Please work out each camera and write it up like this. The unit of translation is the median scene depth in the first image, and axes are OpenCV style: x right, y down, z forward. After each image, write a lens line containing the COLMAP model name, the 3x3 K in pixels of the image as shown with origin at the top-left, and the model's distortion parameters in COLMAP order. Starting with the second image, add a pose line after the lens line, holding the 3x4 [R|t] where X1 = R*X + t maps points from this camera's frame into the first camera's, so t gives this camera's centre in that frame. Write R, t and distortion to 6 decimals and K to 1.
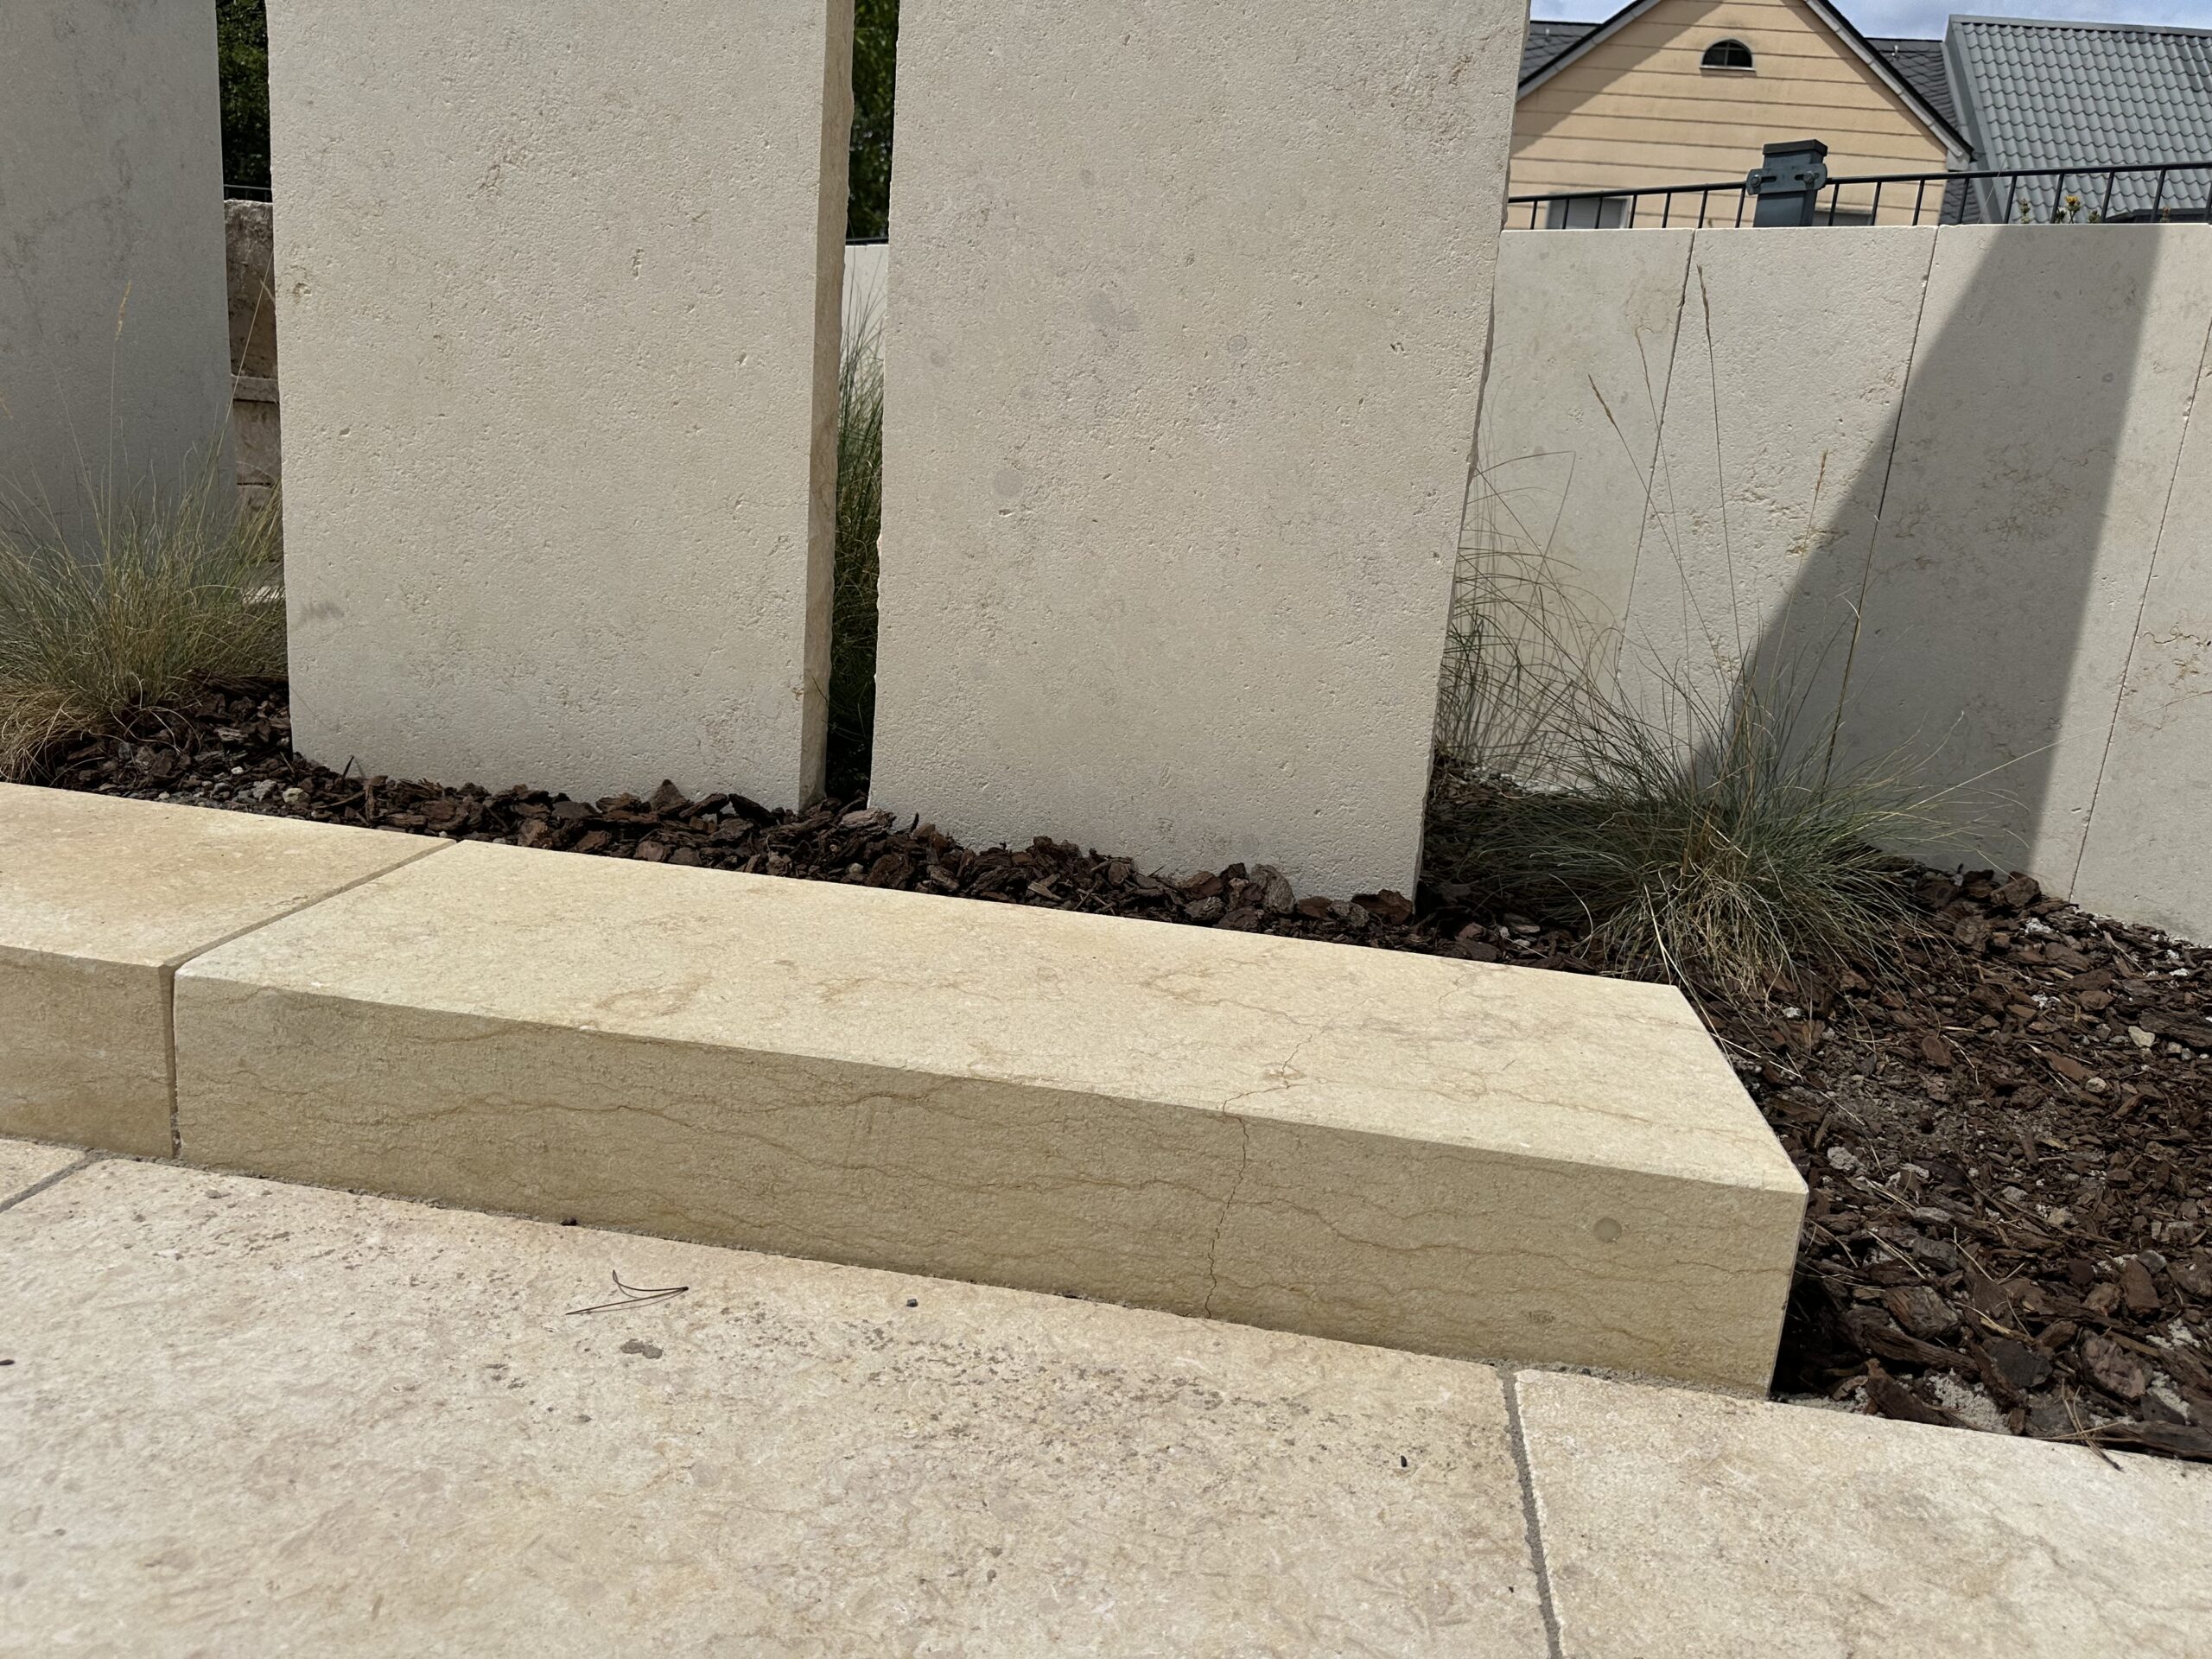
lens RADIAL K [[1566.8, 0, 1114.7], [0, 1566.8, 866.1], [0, 0, 1]] dist [0.048275, -0.071305]
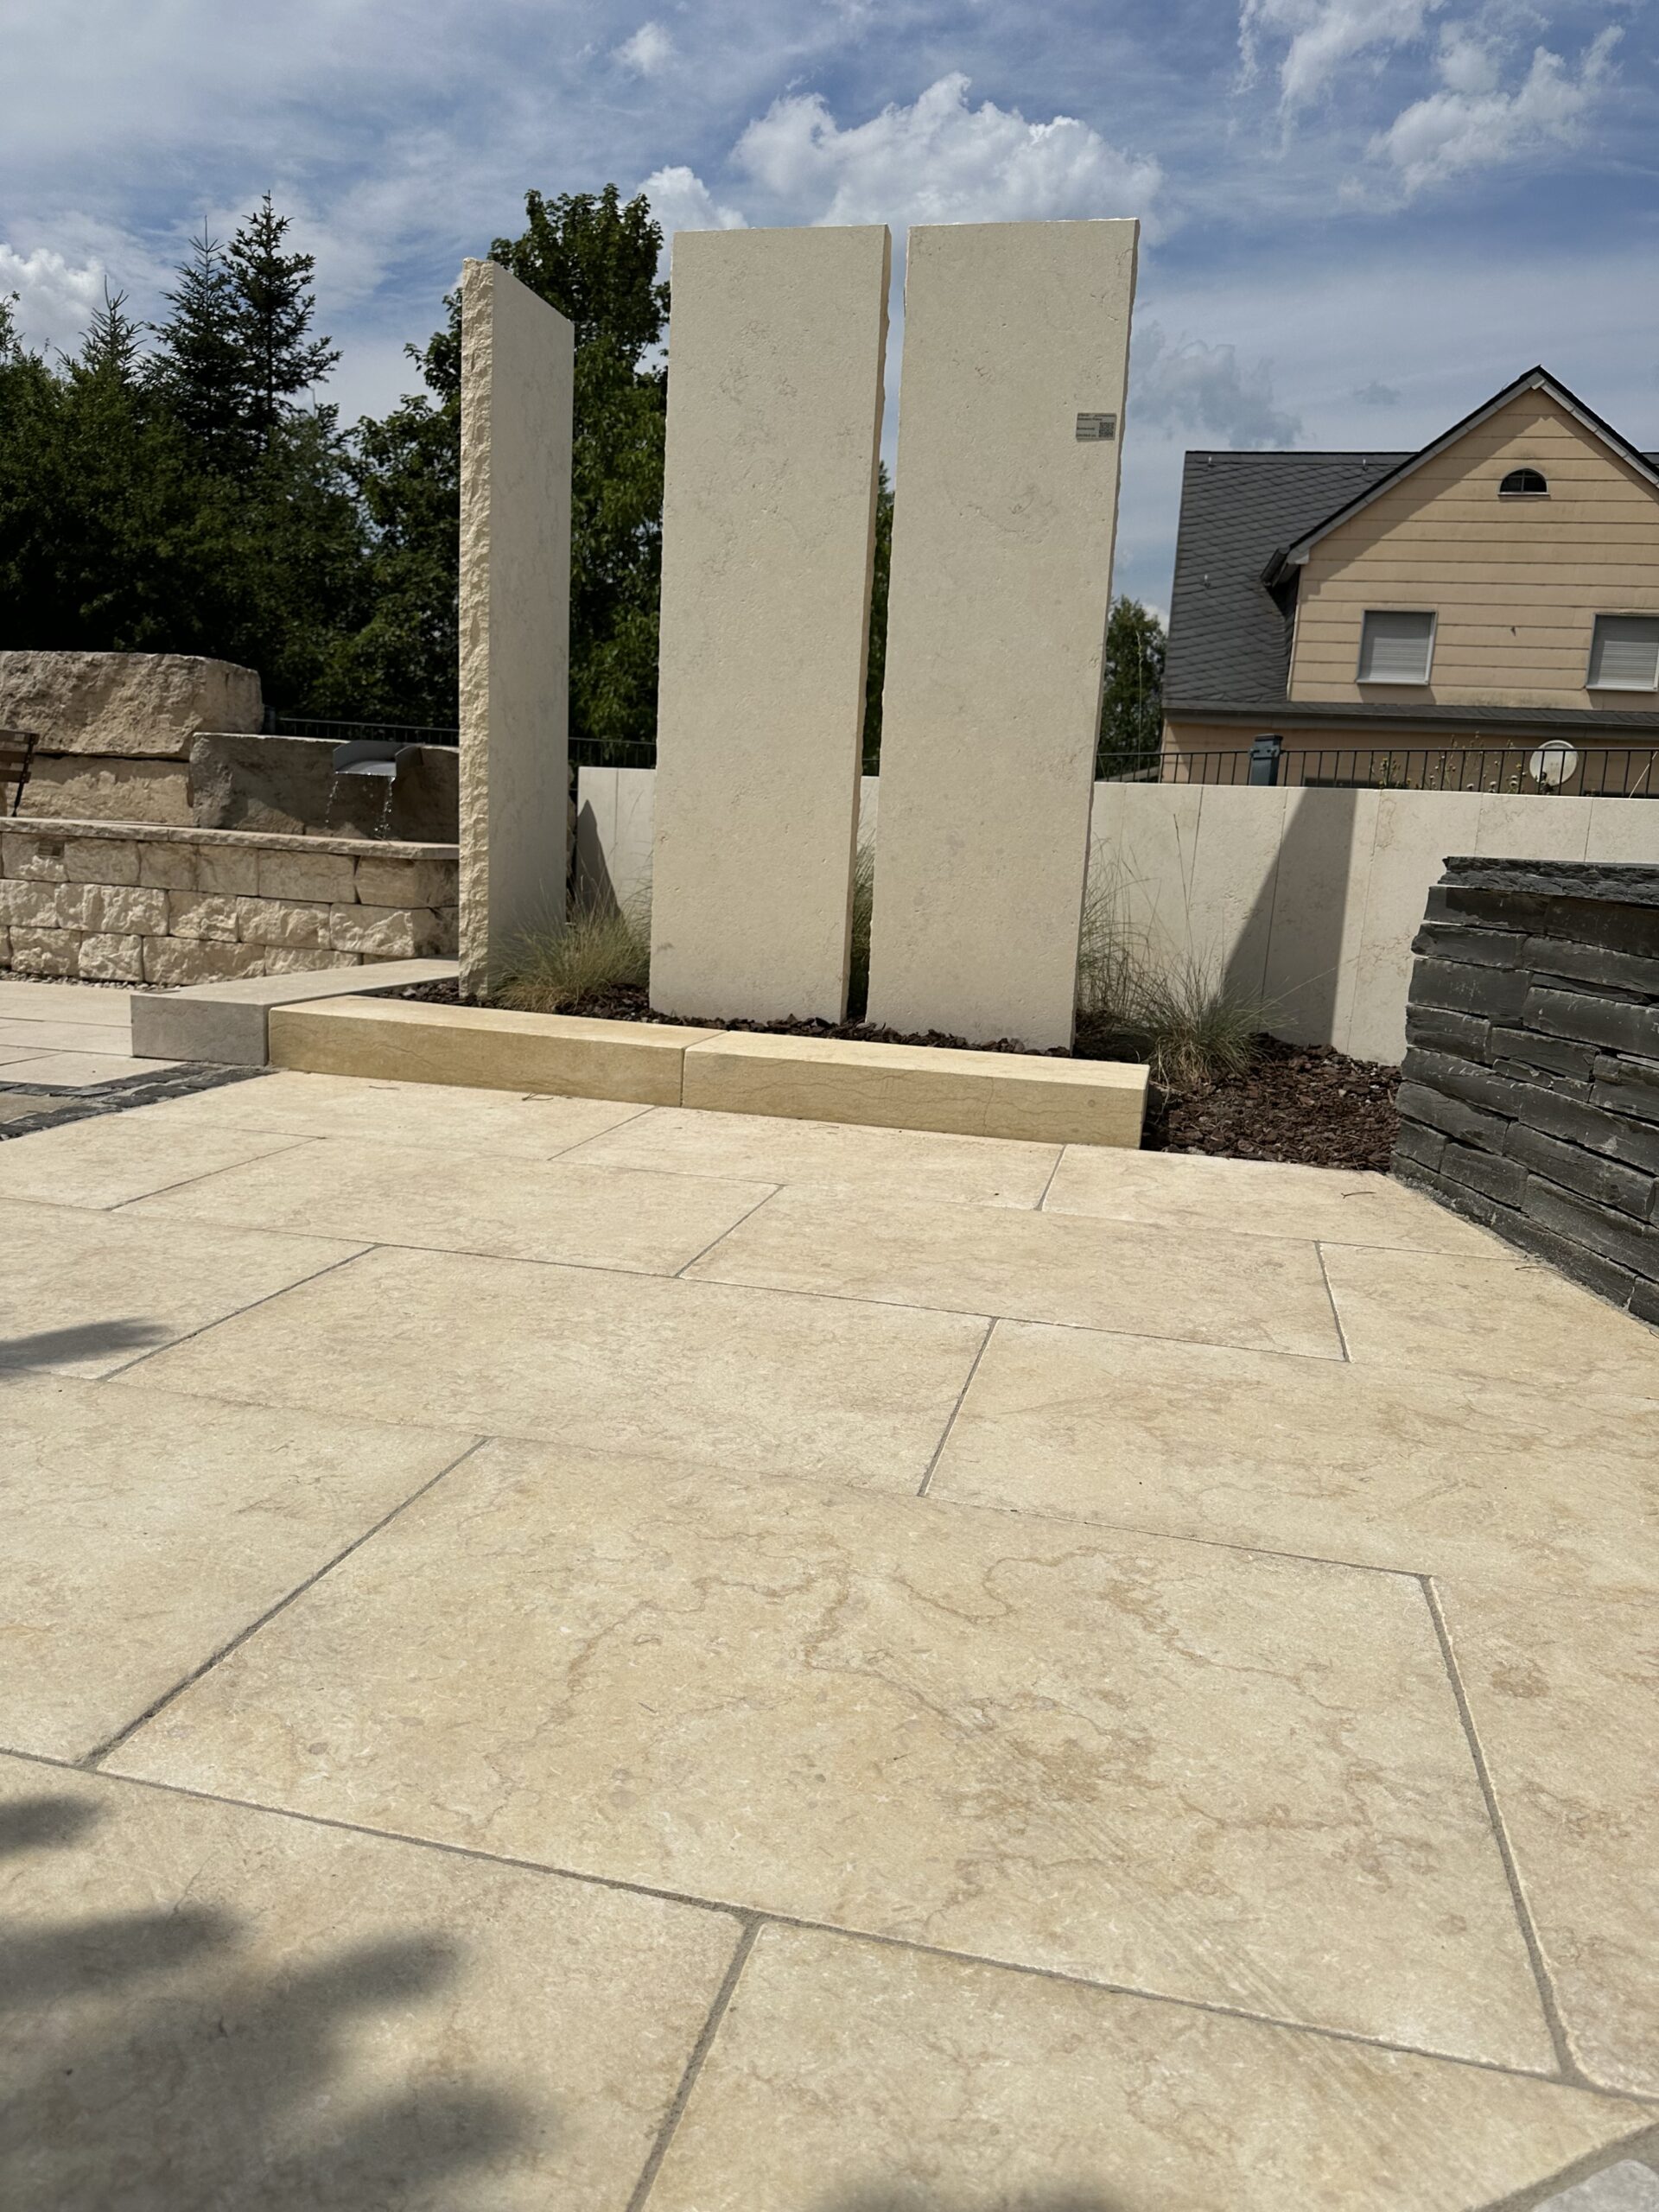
lens RADIAL K [[1566.8, 0, 847.0], [0, 1566.8, 1160.4], [0, 0, 1]] dist [0.048275, -0.071305]
pose [[0.996213, -0.012097, -0.086098, 0.048813], [0.007056, 0.998255, -0.058622, 0.468768], [0.086657, 0.057792, 0.994560, -2.172371]]
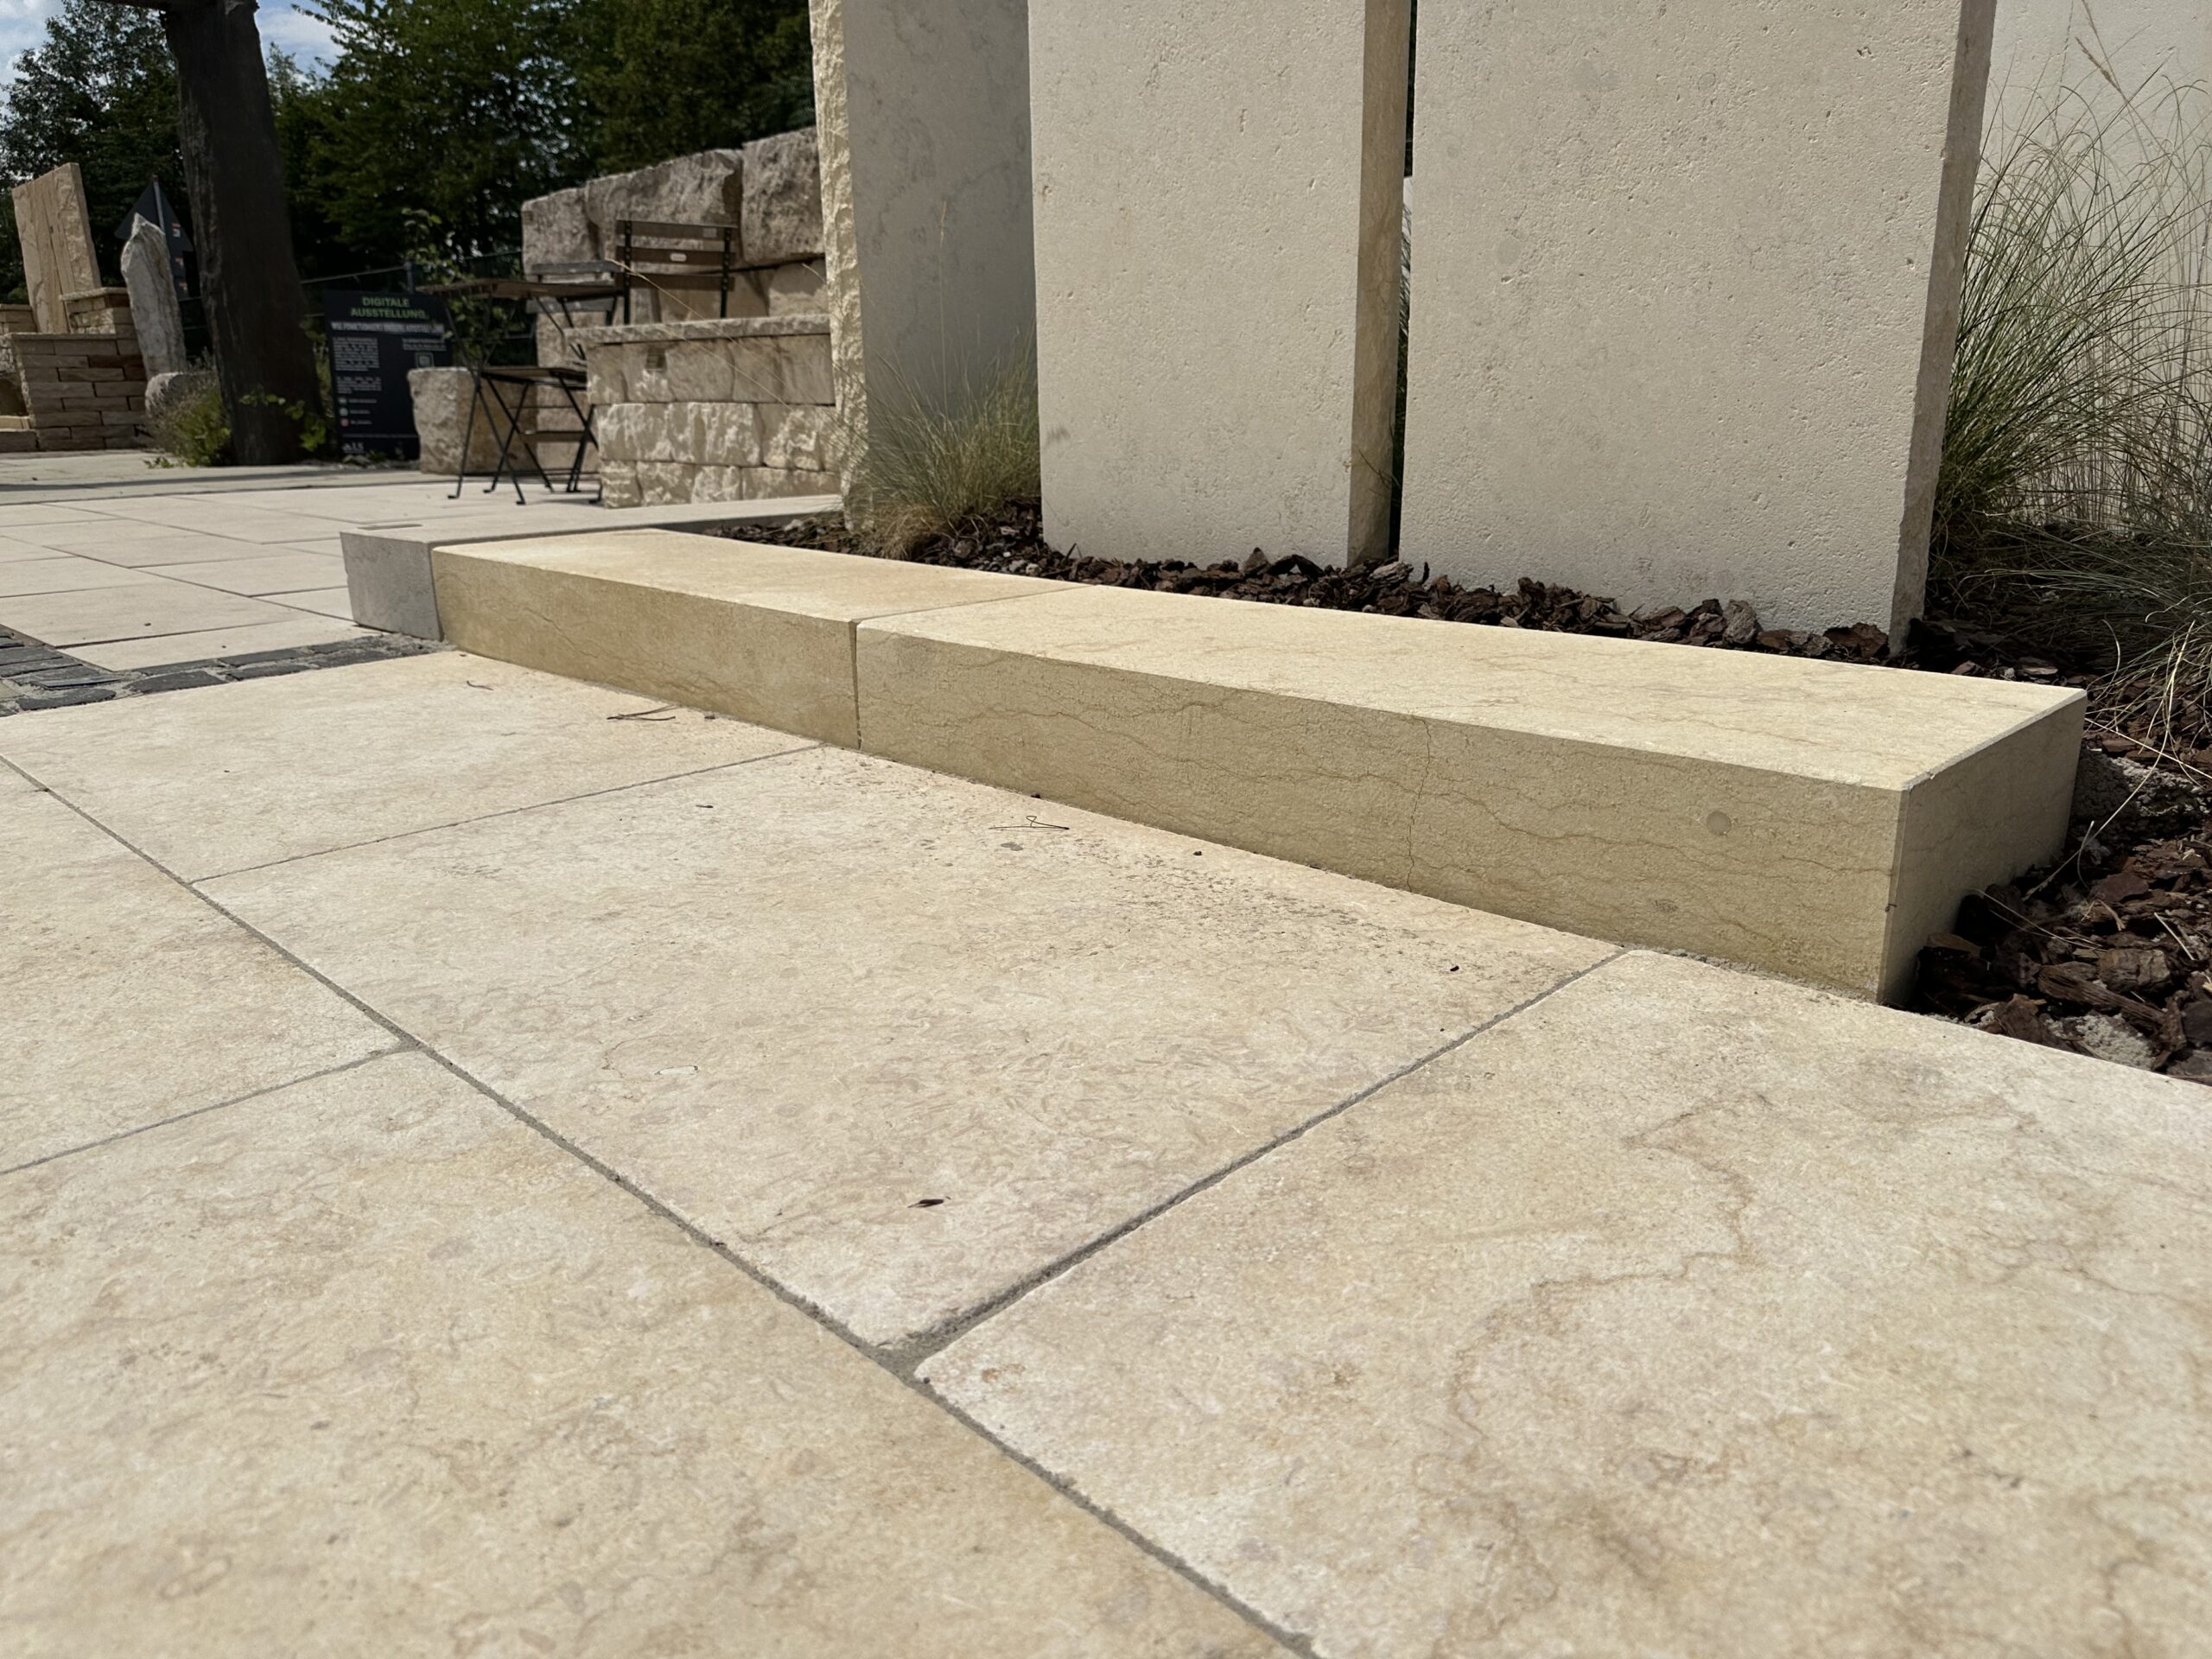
lens RADIAL K [[1566.8, 0, 1081.0], [0, 1566.8, 880.5], [0, 0, 1]] dist [0.048275, -0.071305]
pose [[0.787079, 0.092637, -0.609857, 0.518070], [-0.071620, 0.995697, 0.058813, 0.194839], [0.612681, -0.002612, 0.790326, -0.100674]]
